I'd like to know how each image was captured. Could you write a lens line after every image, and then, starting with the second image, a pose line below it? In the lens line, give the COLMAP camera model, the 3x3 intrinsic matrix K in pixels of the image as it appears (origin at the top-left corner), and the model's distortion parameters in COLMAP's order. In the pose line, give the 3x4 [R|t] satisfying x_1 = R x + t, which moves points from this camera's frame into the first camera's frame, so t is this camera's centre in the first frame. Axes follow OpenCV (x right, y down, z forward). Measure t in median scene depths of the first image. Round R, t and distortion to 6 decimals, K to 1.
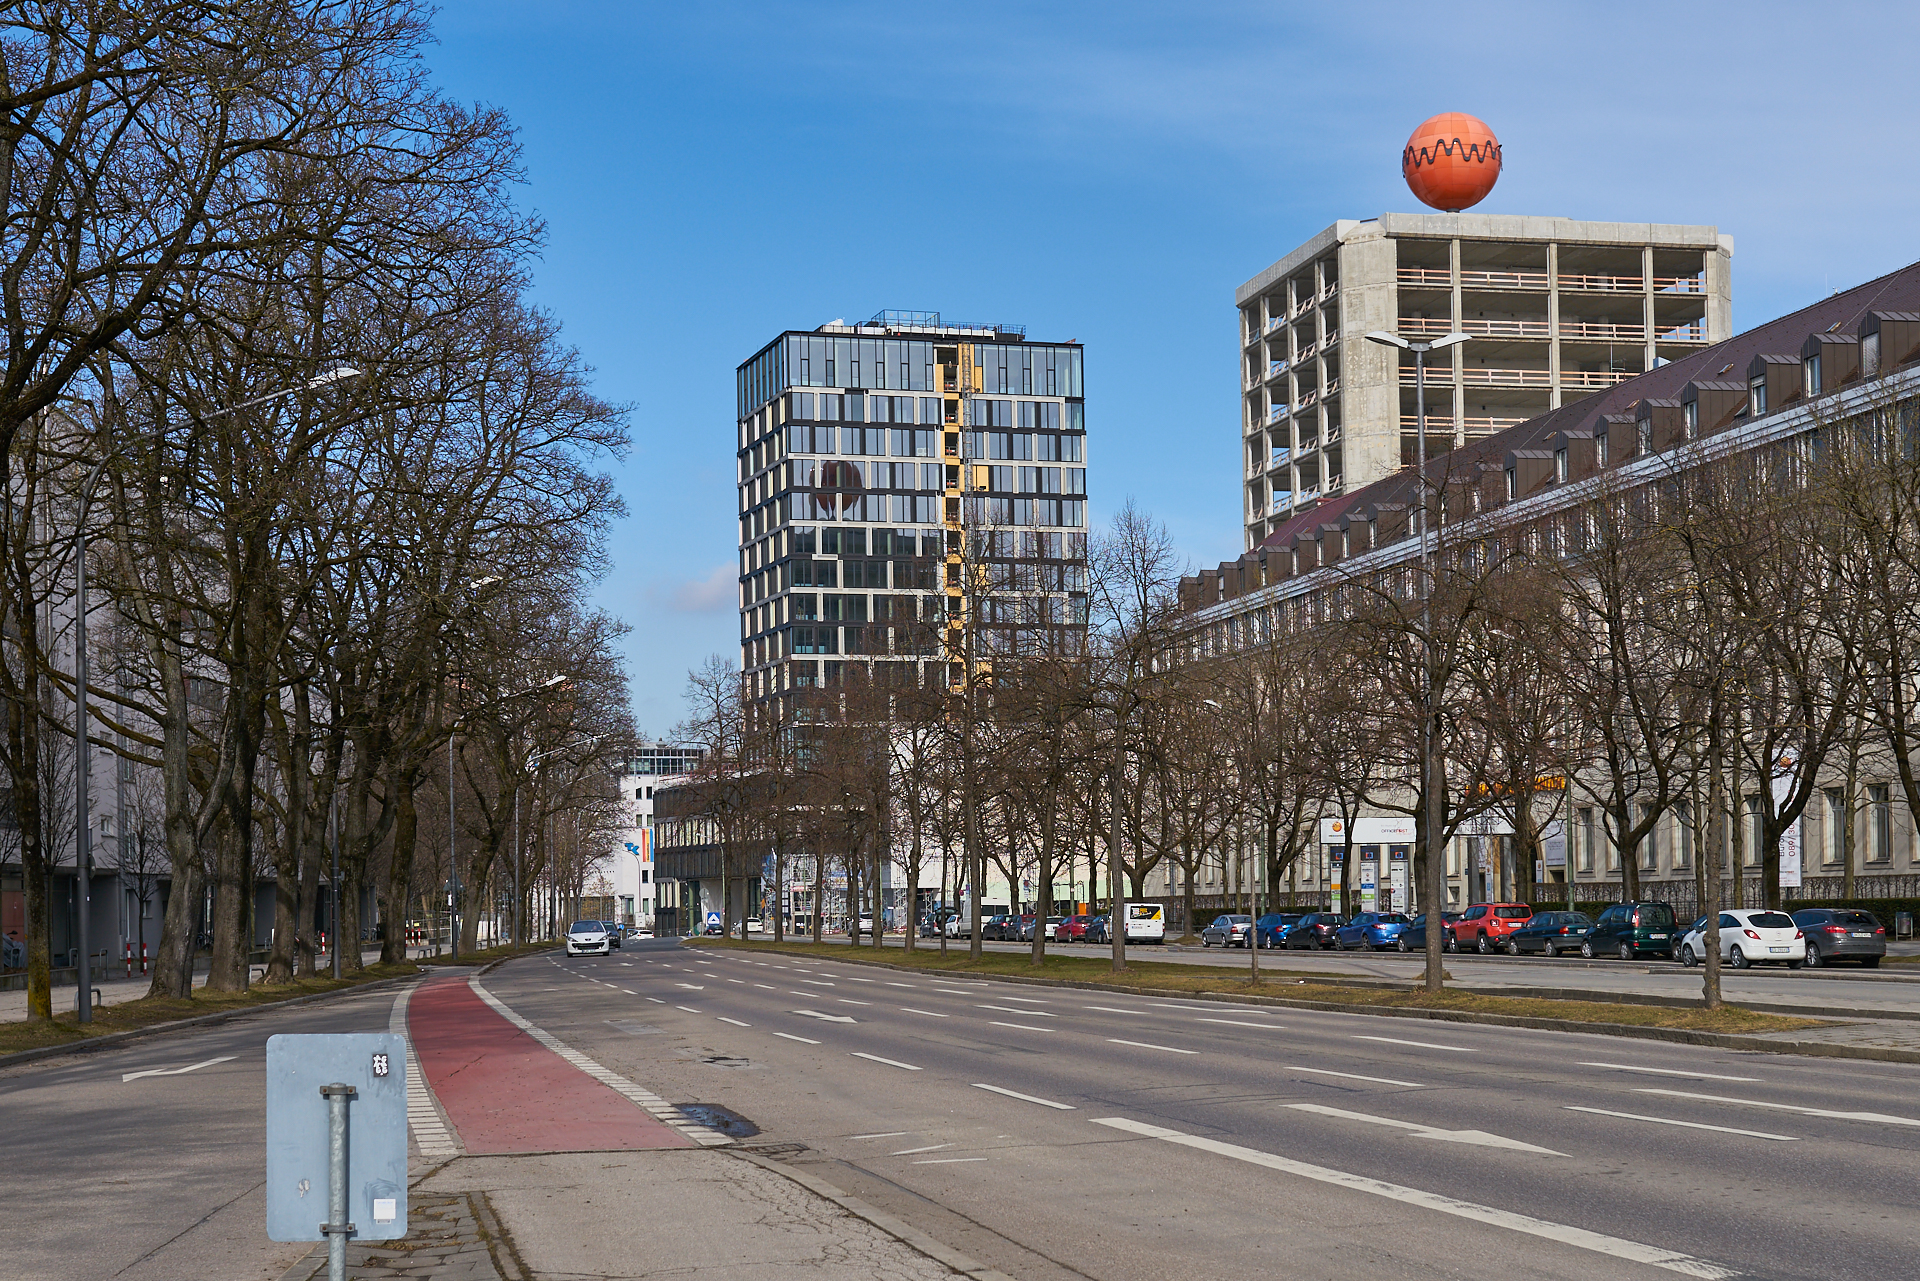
lens RADIAL K [[2862.7, 0, 951.1], [0, 2862.7, 912.6], [0, 0, 1]] dist [-0.065187, 0.084798]
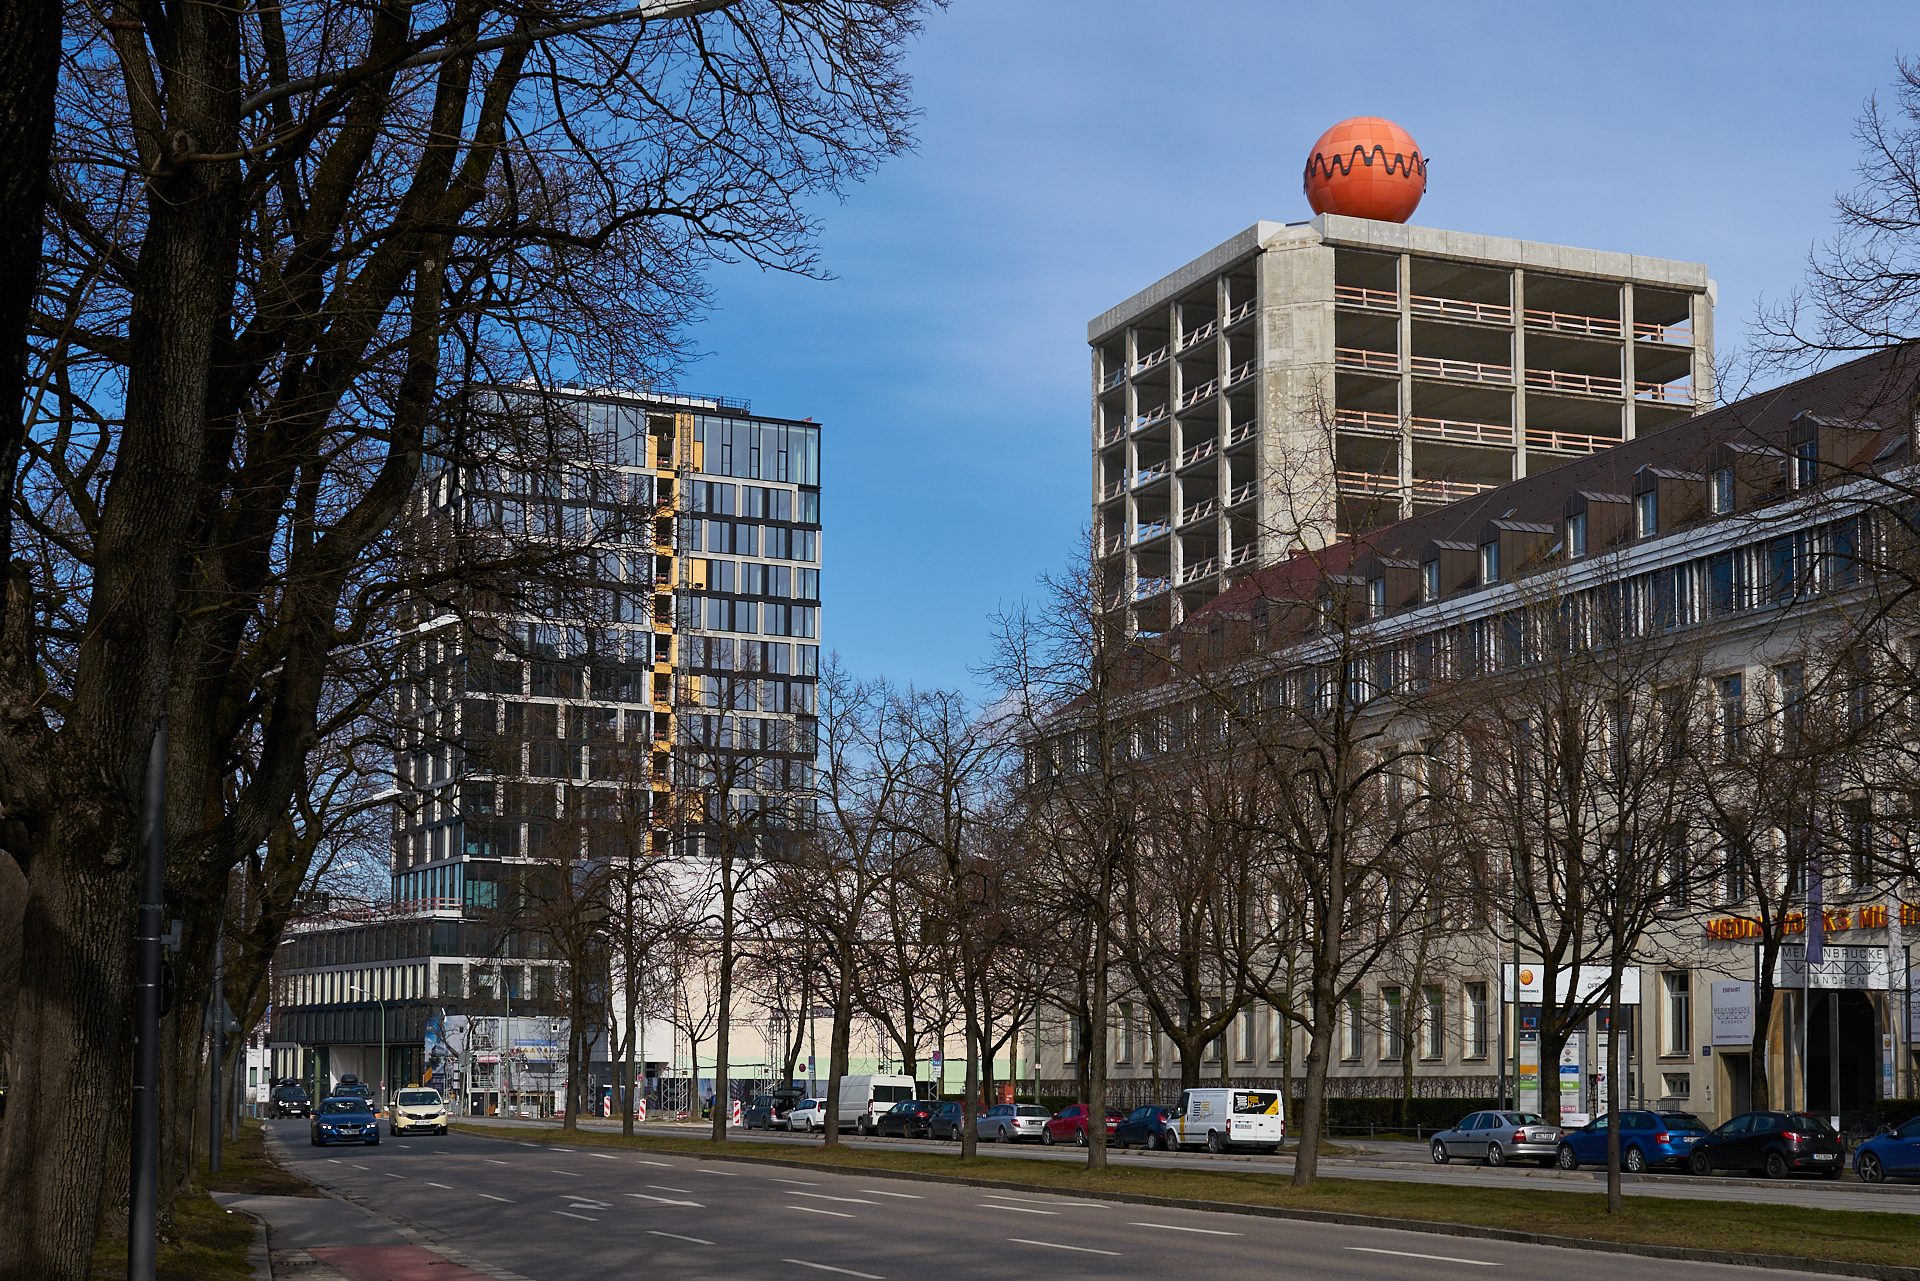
lens RADIAL K [[2862.7, 0, 951.1], [0, 2862.7, 912.6], [0, 0, 1]] dist [-0.065187, 0.084798]
pose [[0.987201, 0.031880, 0.156265, -0.060768], [-0.021754, 0.997576, -0.066090, 0.000749], [-0.157993, 0.061845, 0.985502, 0.236105]]
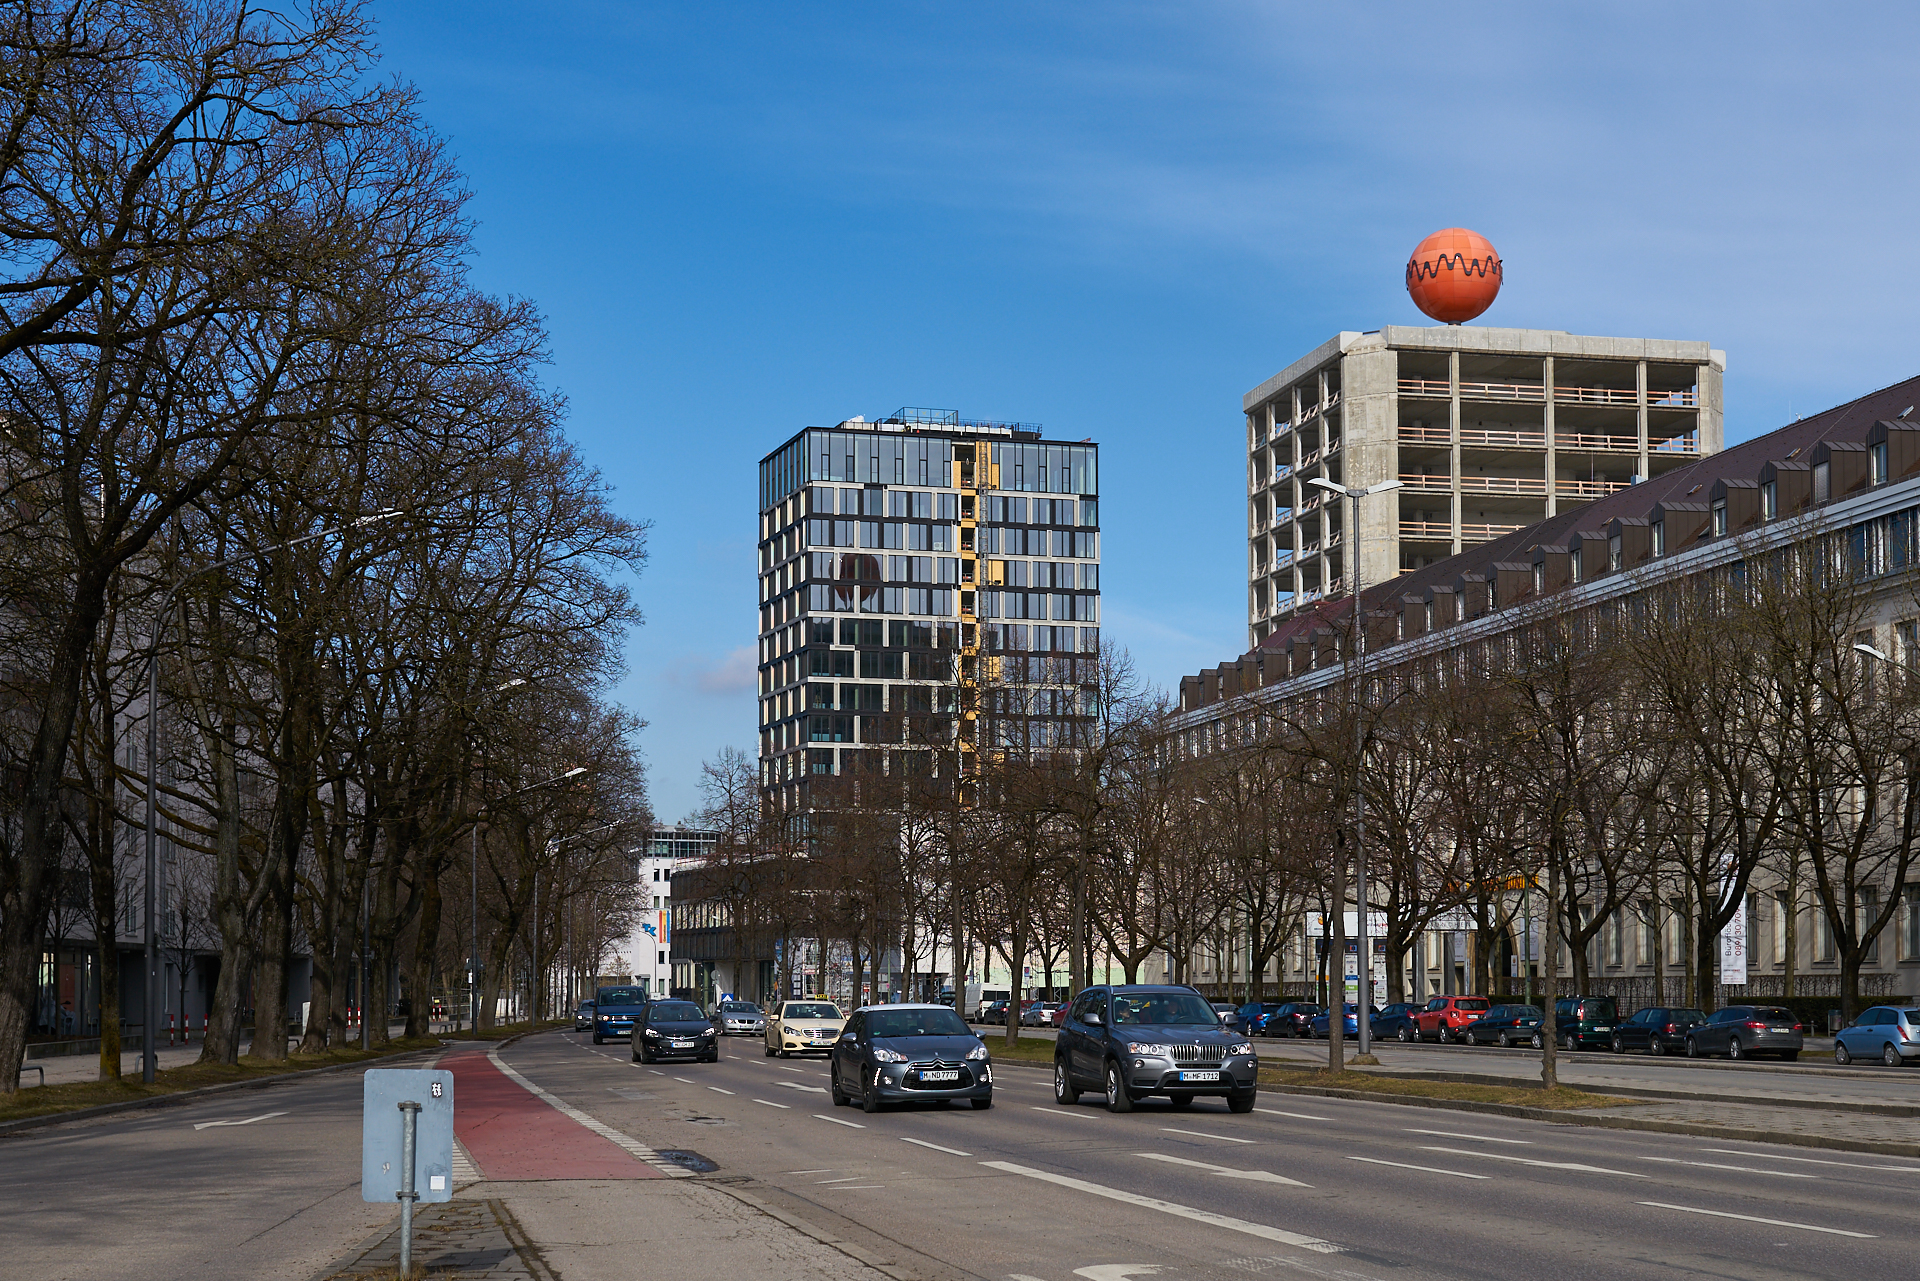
lens RADIAL K [[2862.7, 0, 951.1], [0, 2862.7, 912.6], [0, 0, 1]] dist [-0.065187, 0.084798]
pose [[0.999871, 0.014568, -0.006759, 0.004200], [-0.014762, 0.999456, -0.029505, -0.000062], [0.006325, 0.029601, 0.999542, -0.026135]]
